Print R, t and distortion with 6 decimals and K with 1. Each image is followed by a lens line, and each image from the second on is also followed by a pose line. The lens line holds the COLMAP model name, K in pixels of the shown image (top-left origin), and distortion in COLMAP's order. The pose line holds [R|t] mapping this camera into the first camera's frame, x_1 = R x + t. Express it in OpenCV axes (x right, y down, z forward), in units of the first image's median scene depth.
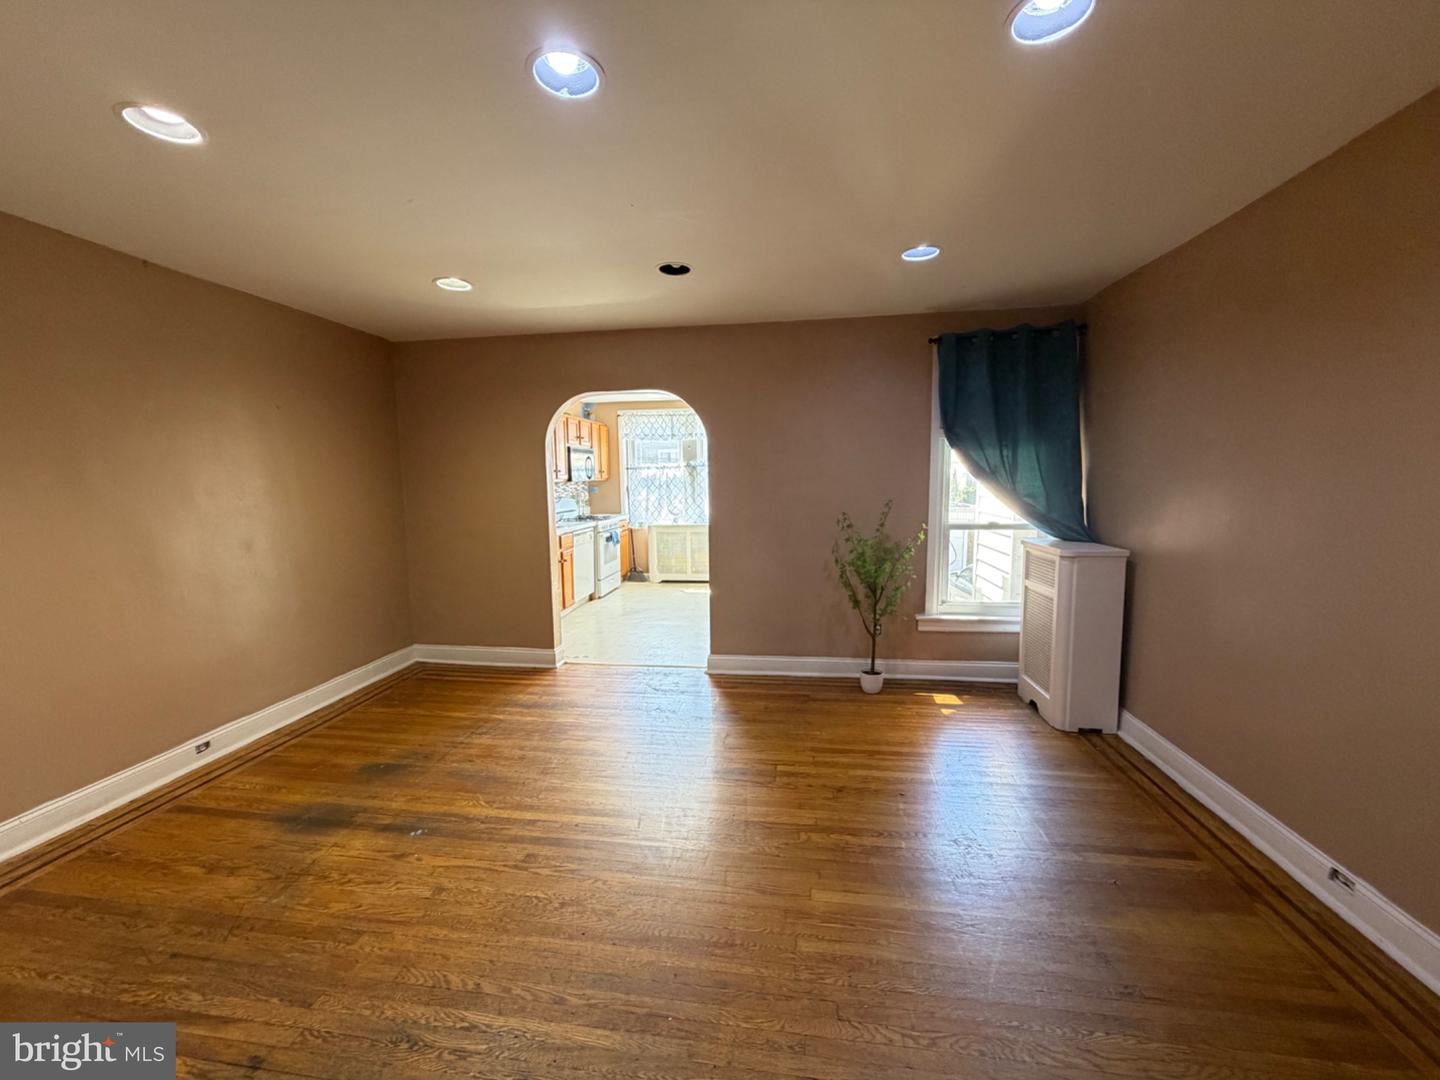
lens RADIAL K [[576.4, 0, 718.6], [0, 576.4, 540.4], [0, 0, 1]] dist [0.001287, -0.000263]
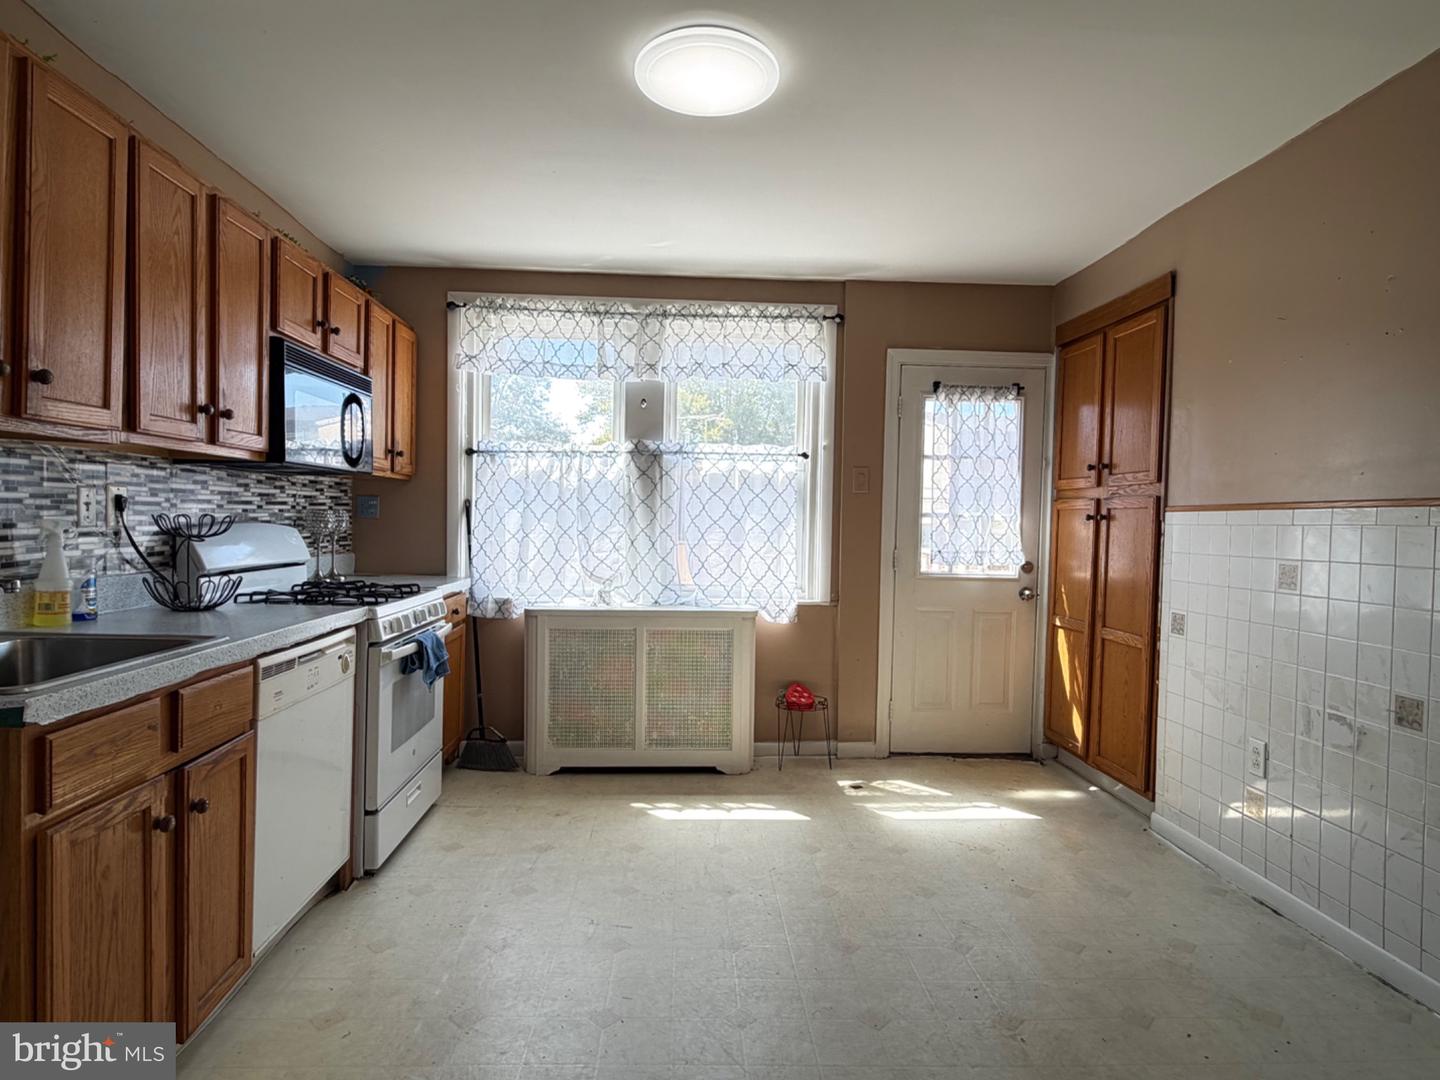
lens RADIAL K [[792.0, 0, 721.6], [0, 792.0, 537.4], [0, 0, 1]] dist [-0.002299, -0.000258]
pose [[0.979670, 0.026317, 0.198882, -0.106044], [-0.008399, 0.995870, -0.090406, -0.028583], [-0.200439, 0.086897, 0.975845, 0.514033]]
